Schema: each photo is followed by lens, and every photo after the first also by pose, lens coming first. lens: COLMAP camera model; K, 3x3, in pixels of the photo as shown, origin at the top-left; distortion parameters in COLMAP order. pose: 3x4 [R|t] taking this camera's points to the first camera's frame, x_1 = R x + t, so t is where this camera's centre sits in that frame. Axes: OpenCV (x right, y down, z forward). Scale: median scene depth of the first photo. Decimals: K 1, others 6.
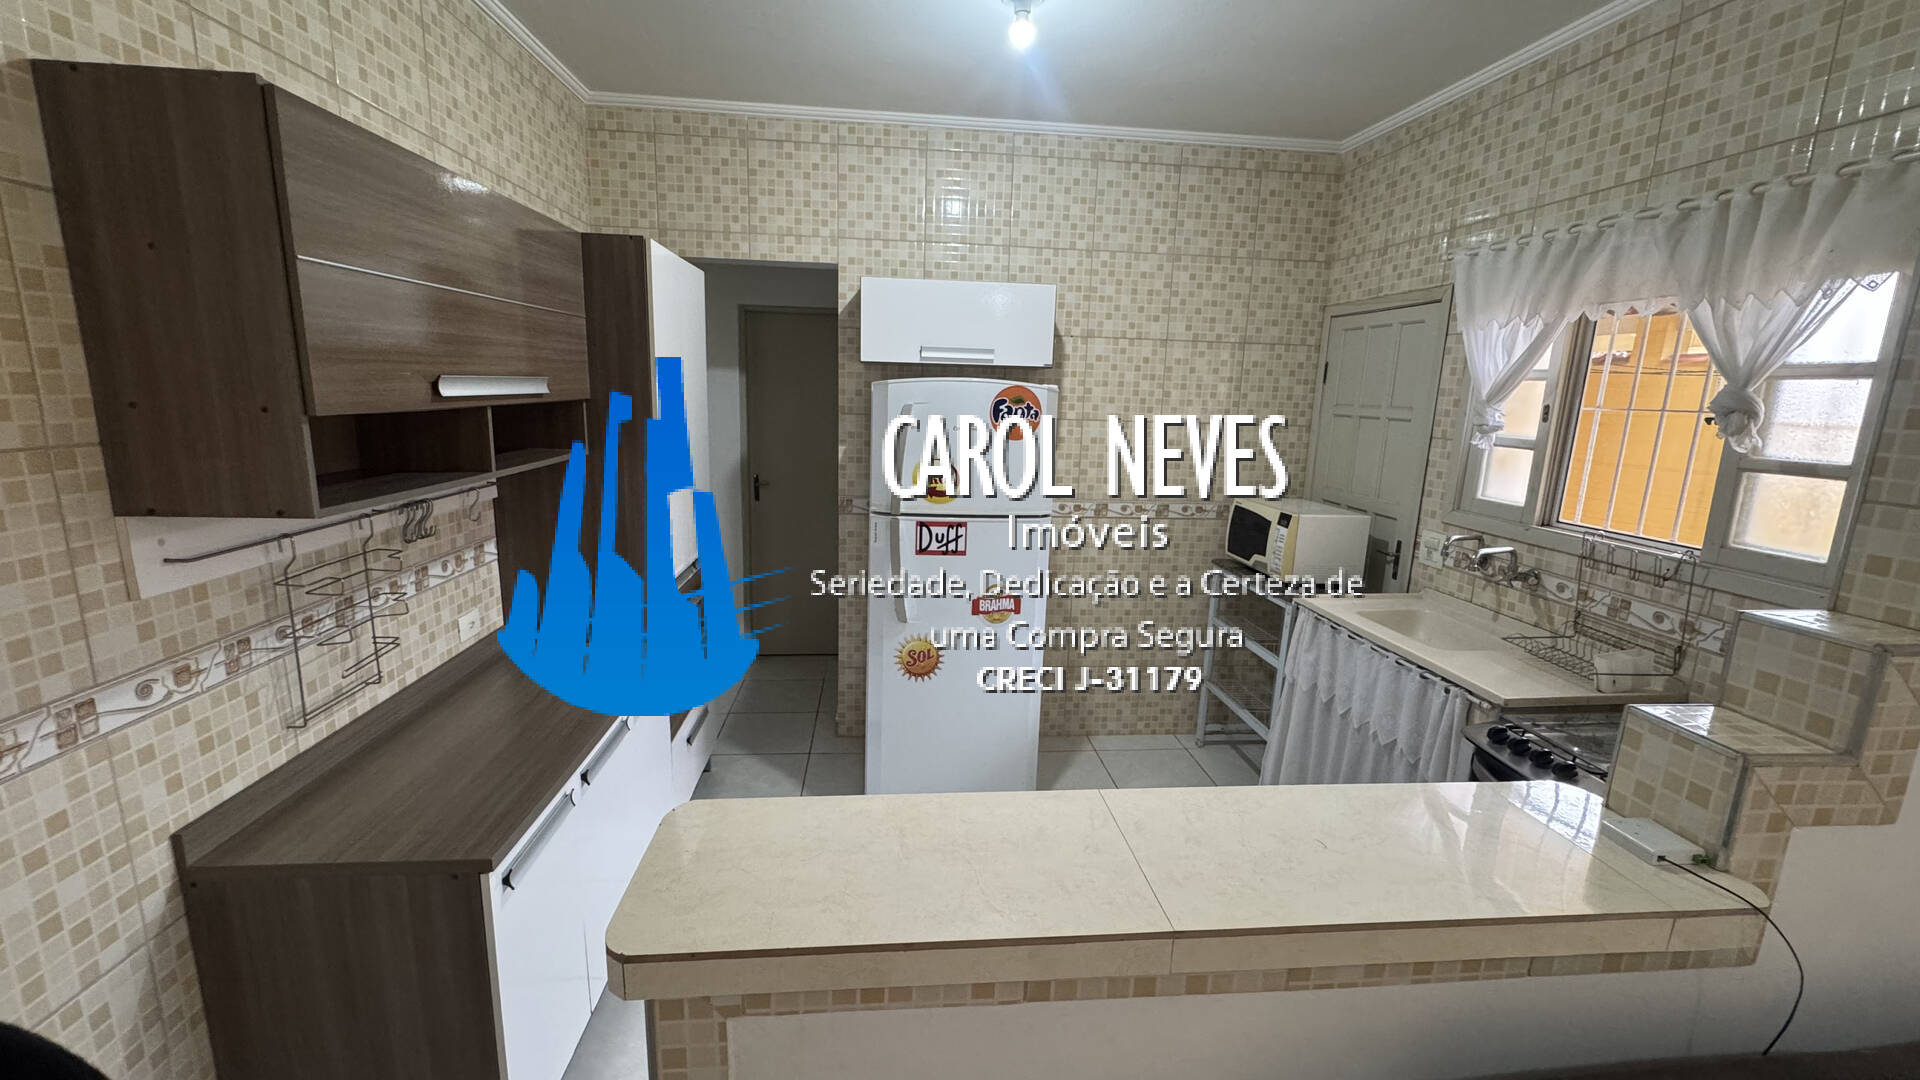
lens RADIAL K [[771.1, 0, 961.6], [0, 771.1, 537.0], [0, 0, 1]] dist [-0.004012, 0.000378]
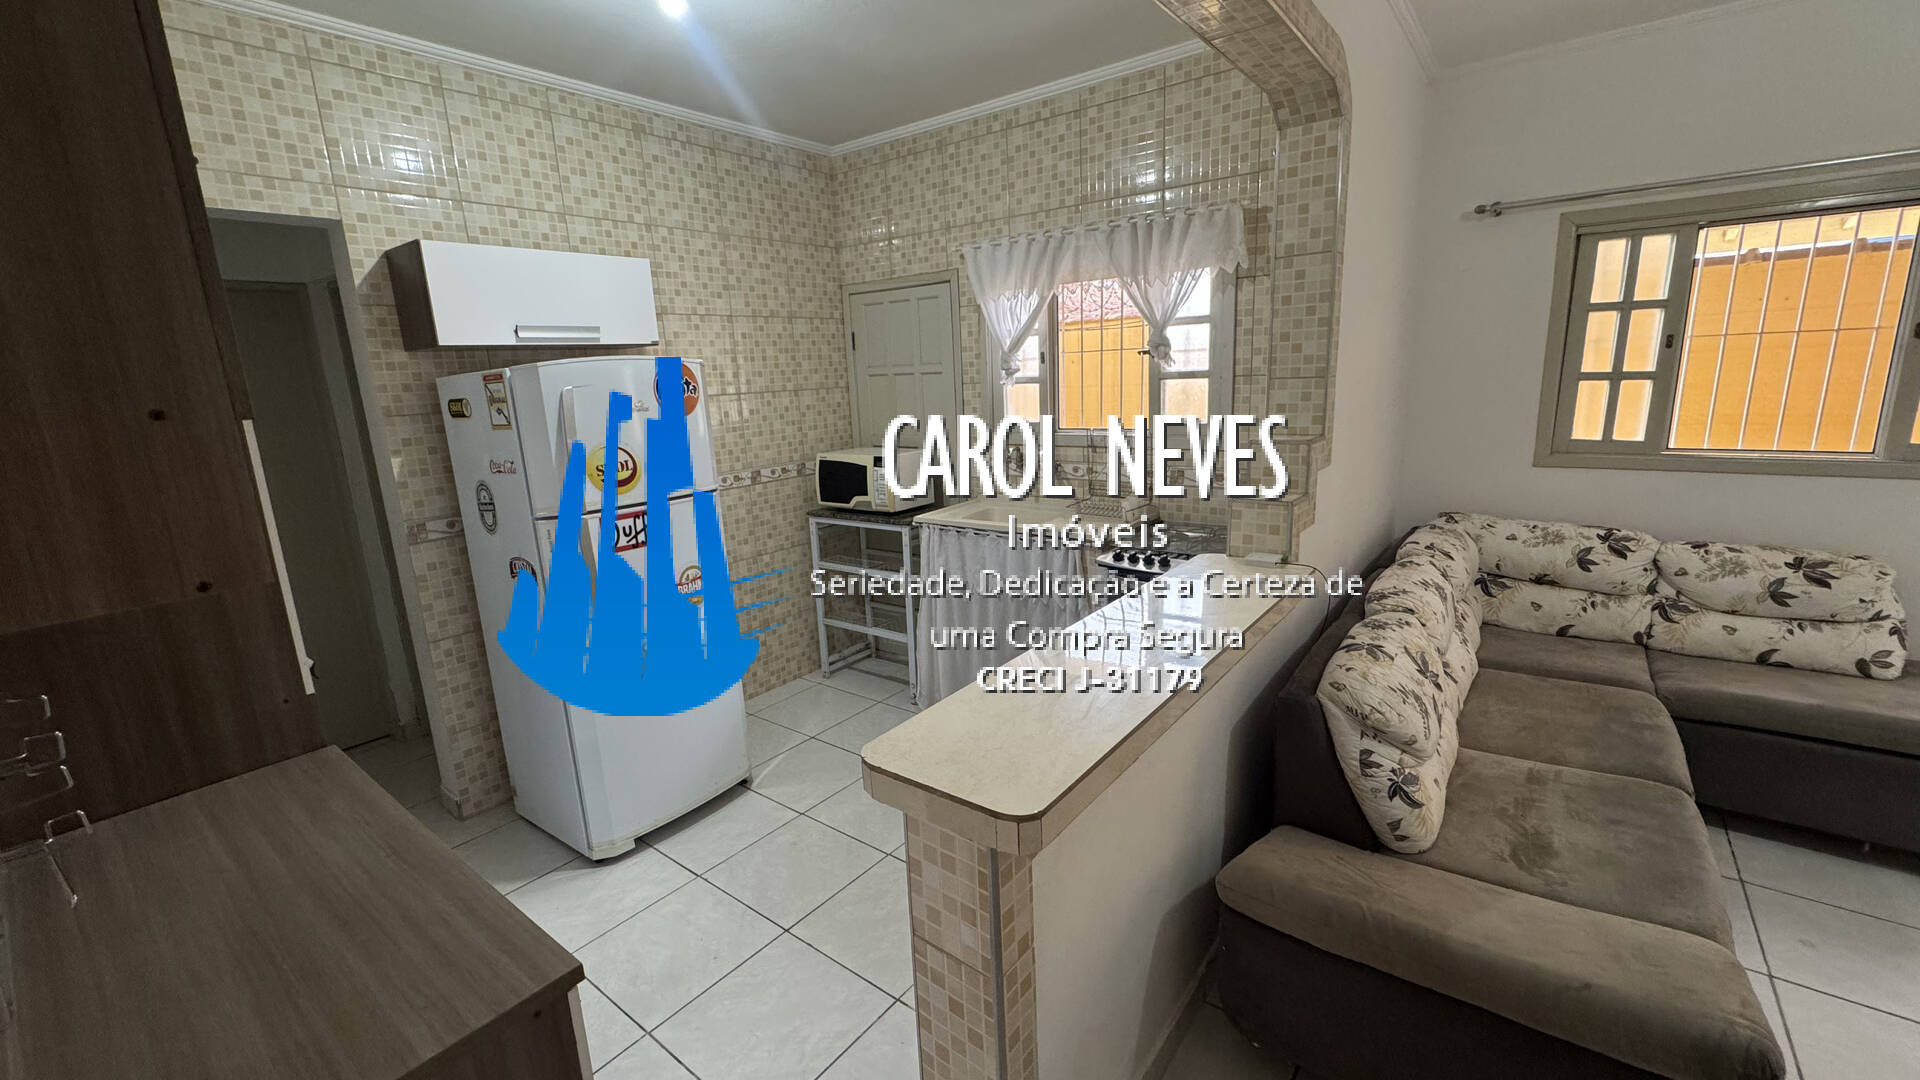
lens RADIAL K [[771.1, 0, 961.5], [0, 771.1, 536.3], [0, 0, 1]] dist [-0.004012, 0.000378]
pose [[0.680402, -0.213835, 0.700948, -0.366780], [0.202576, 0.974093, 0.100524, -0.004090], [-0.704284, 0.073599, 0.706093, 0.062379]]
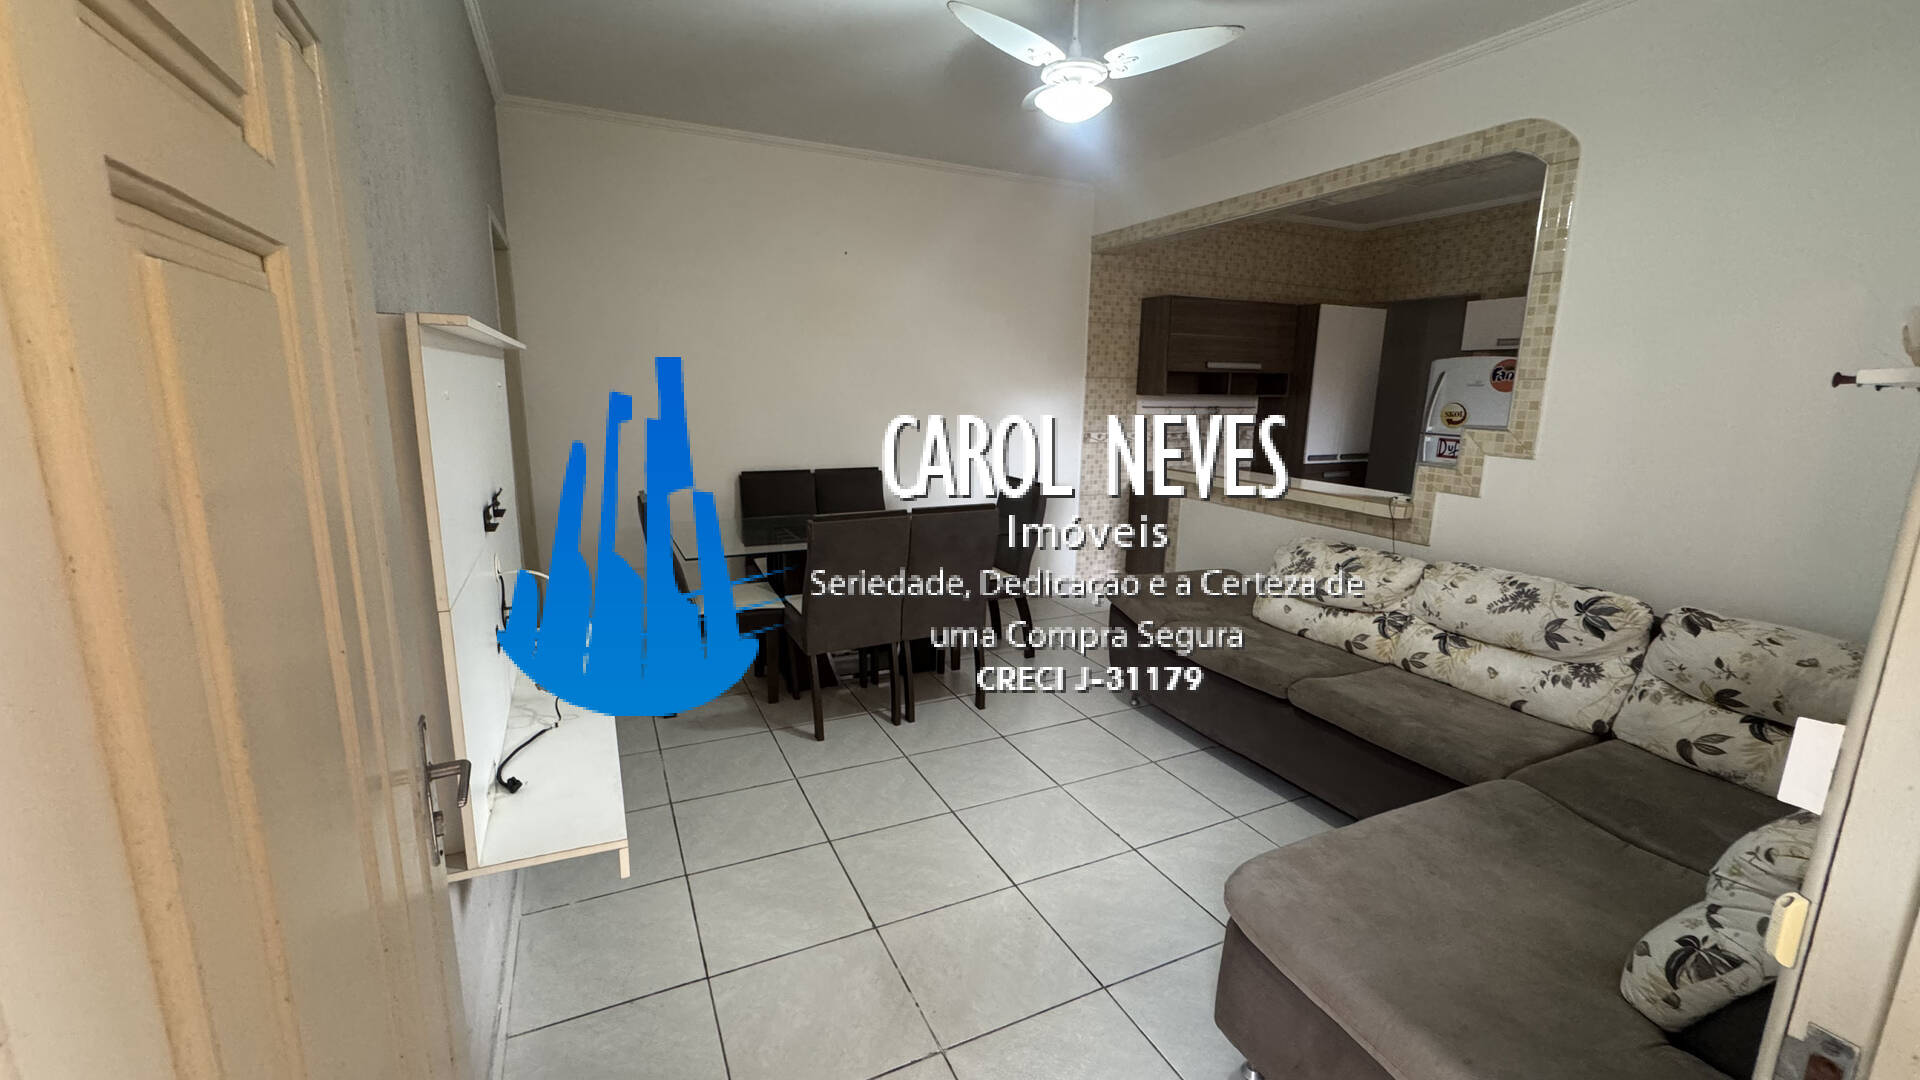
lens RADIAL K [[771.1, 0, 959.7], [0, 771.1, 537.6], [0, 0, 1]] dist [-0.004012, 0.000378]
pose [[0.346446, 0.160563, -0.924226, 1.127879], [-0.185745, 0.977477, 0.100188, 0.211551], [0.919497, 0.136960, 0.368467, -0.591762]]
